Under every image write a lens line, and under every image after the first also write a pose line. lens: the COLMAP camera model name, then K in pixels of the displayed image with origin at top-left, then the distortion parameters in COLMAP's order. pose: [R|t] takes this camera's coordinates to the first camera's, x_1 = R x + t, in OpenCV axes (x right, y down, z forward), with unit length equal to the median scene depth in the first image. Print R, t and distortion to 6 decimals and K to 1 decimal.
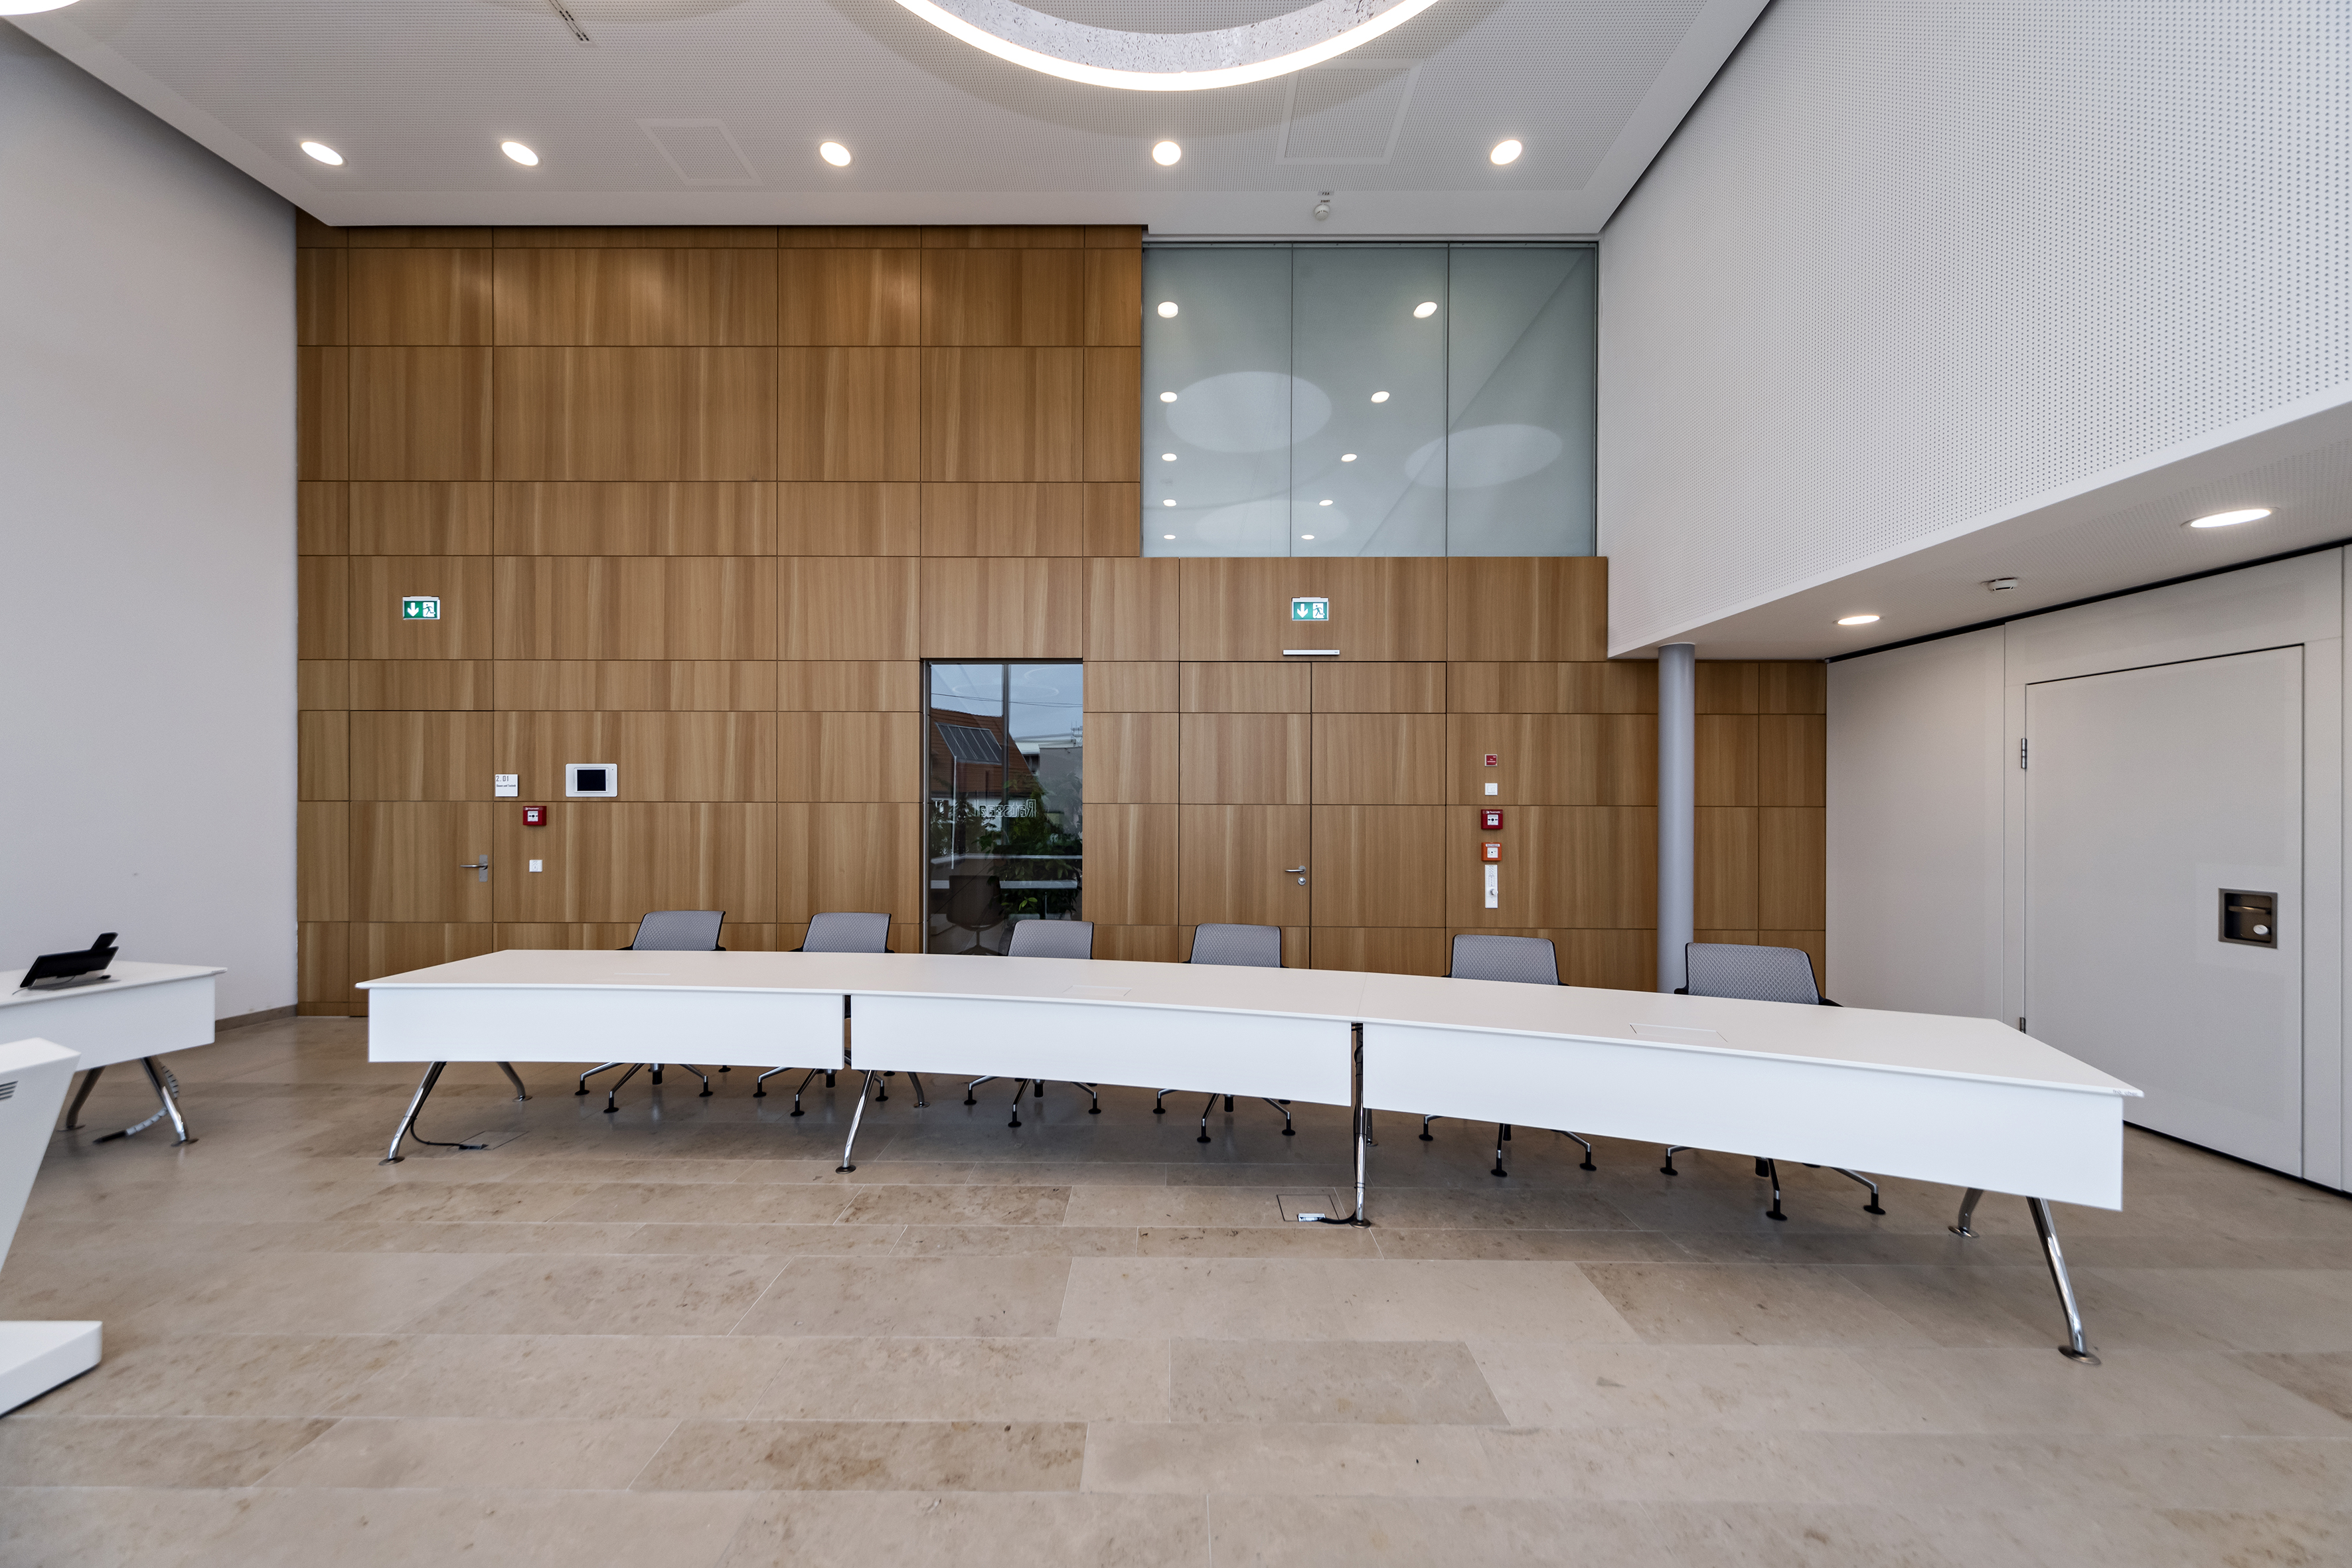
lens RADIAL K [[817.4, 0, 1166.9], [0, 817.4, 810.2], [0, 0, 1]] dist [0.002527, -0.000005]
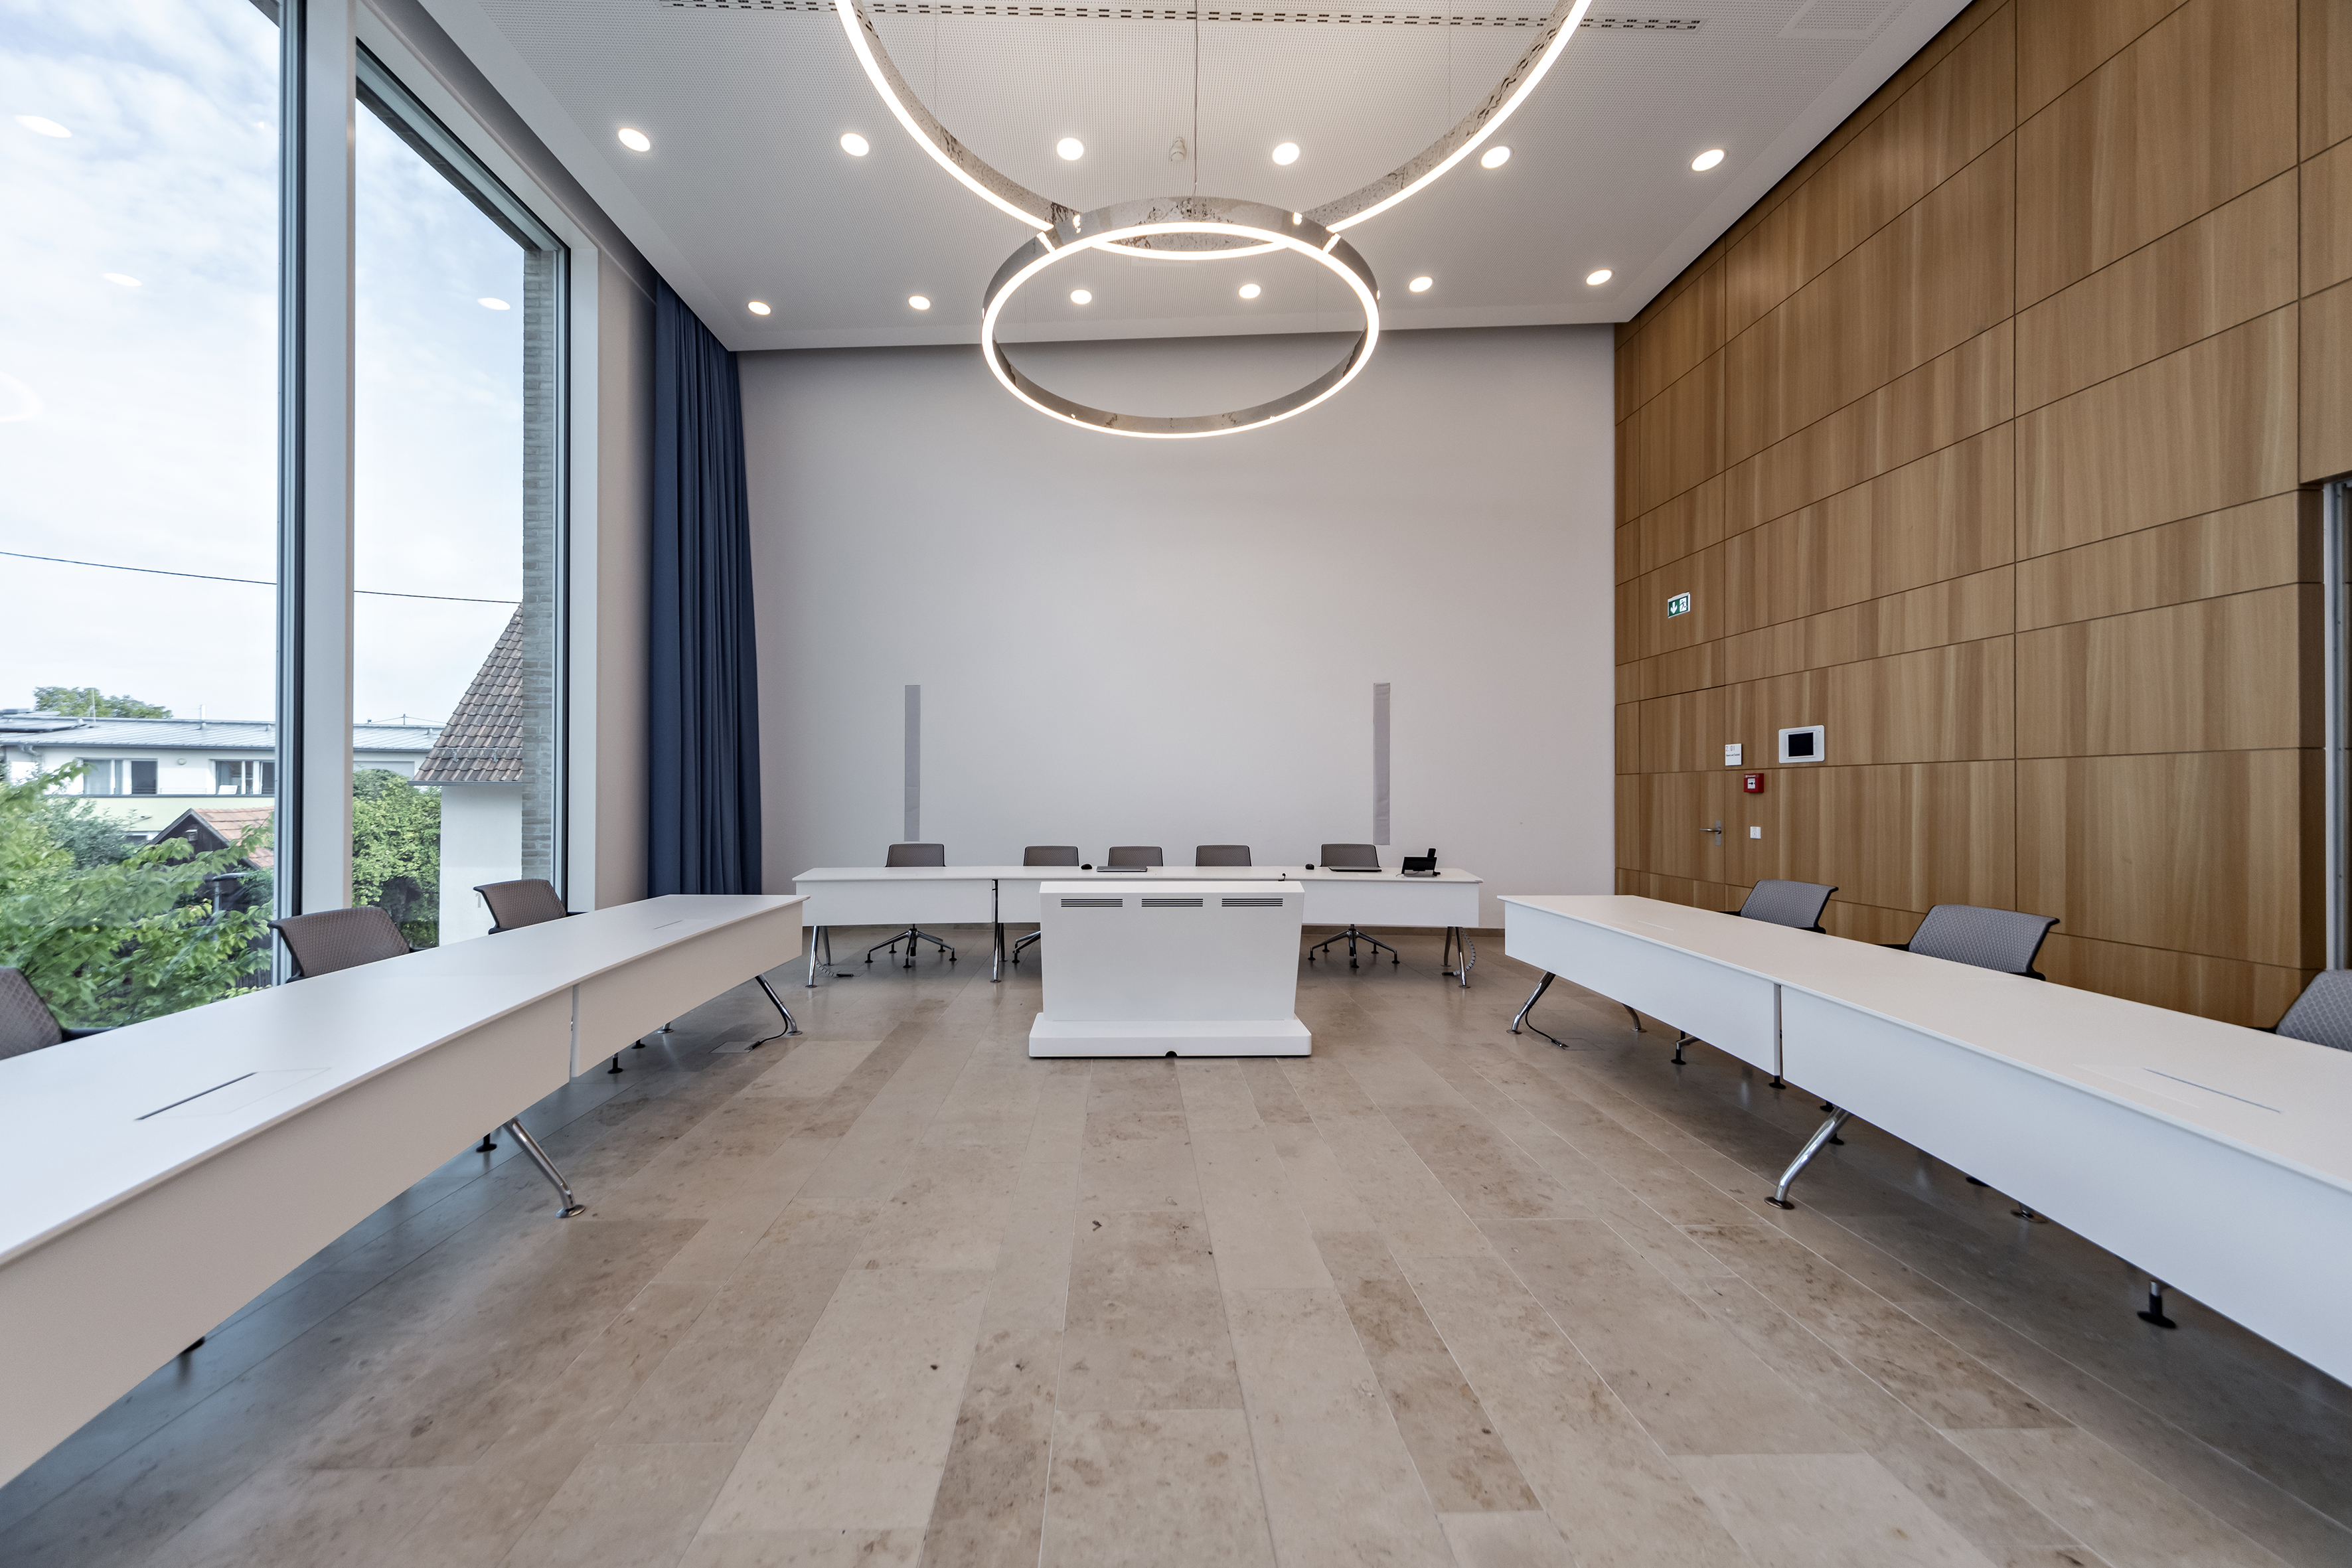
lens RADIAL K [[817.4, 0, 1127.2], [0, 817.4, 790.7], [0, 0, 1]] dist [0.002527, -0.000005]
pose [[0.024478, -0.005065, -0.999688, 0.235709], [-0.004728, 0.999975, -0.005182, 0.026538], [0.999689, 0.004854, 0.024453, 0.206176]]
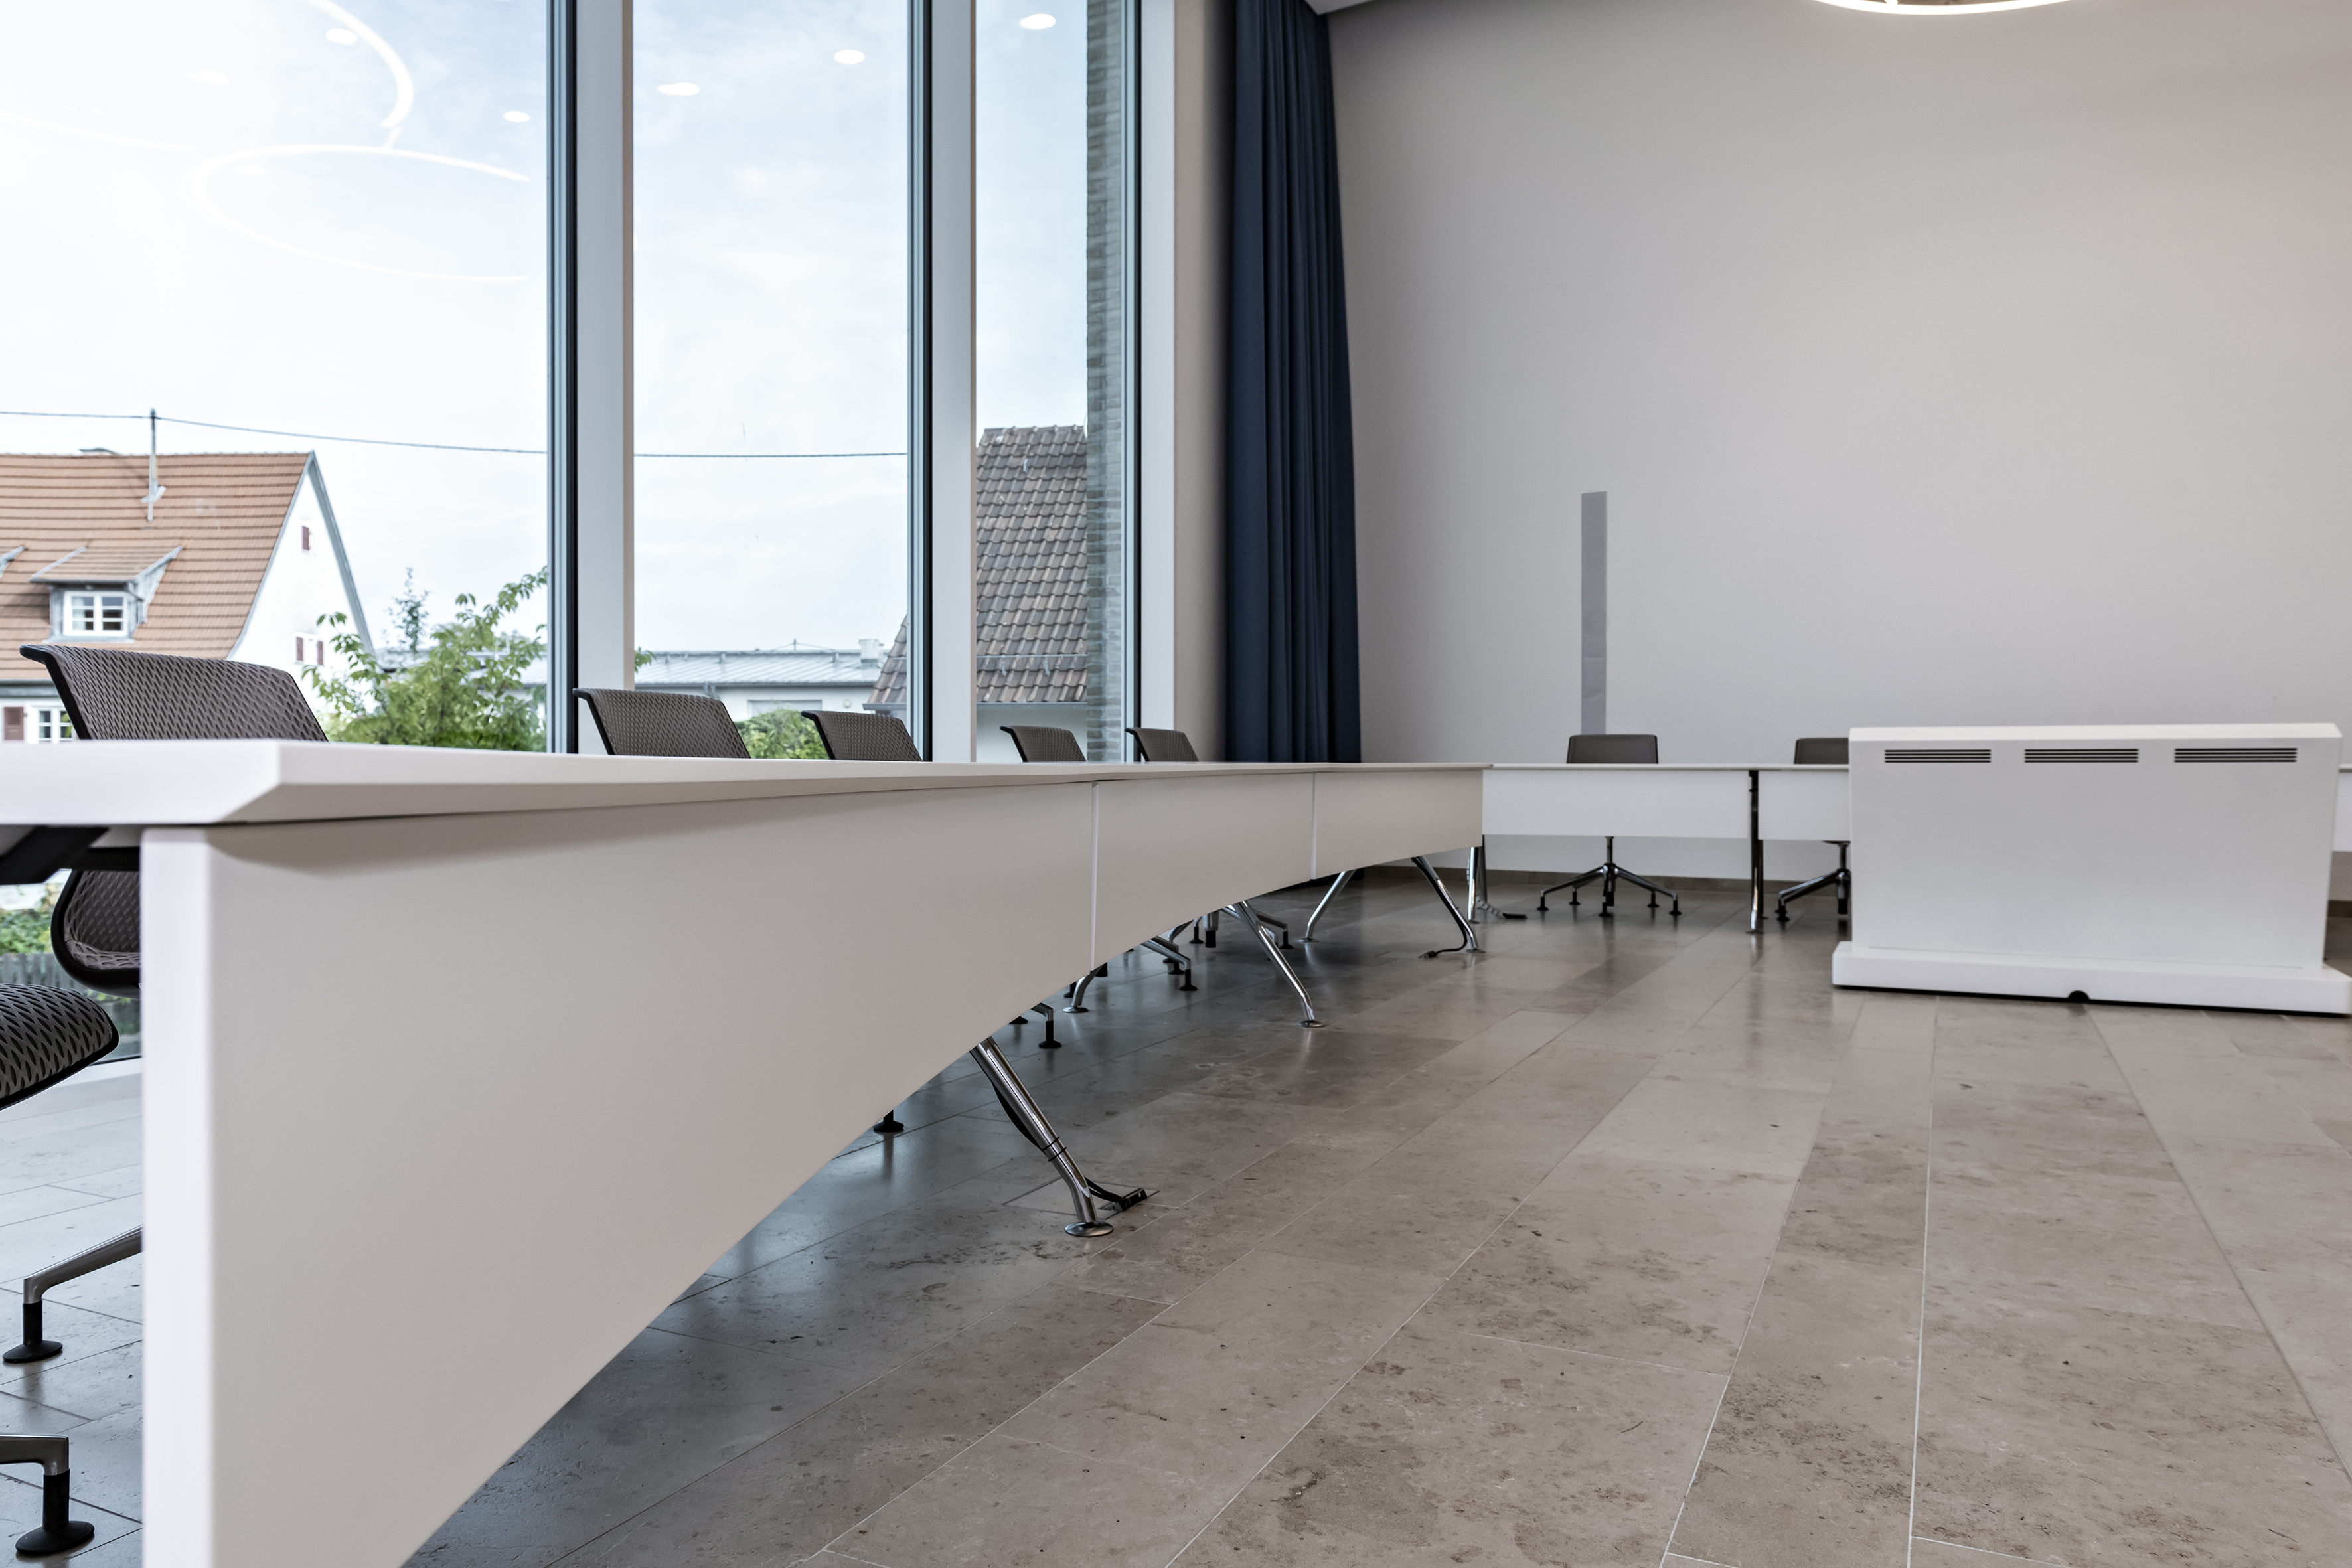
lens RADIAL K [[1600.3, 0, 1170.9], [0, 1600.3, 778.5], [0, 0, 1]] dist [0.026542, -0.003412]
pose [[-0.419698, -0.002457, -0.907661, 0.534477], [-0.002675, 0.999995, -0.001470, 0.137264], [0.907660, 0.001811, -0.419702, 0.182404]]
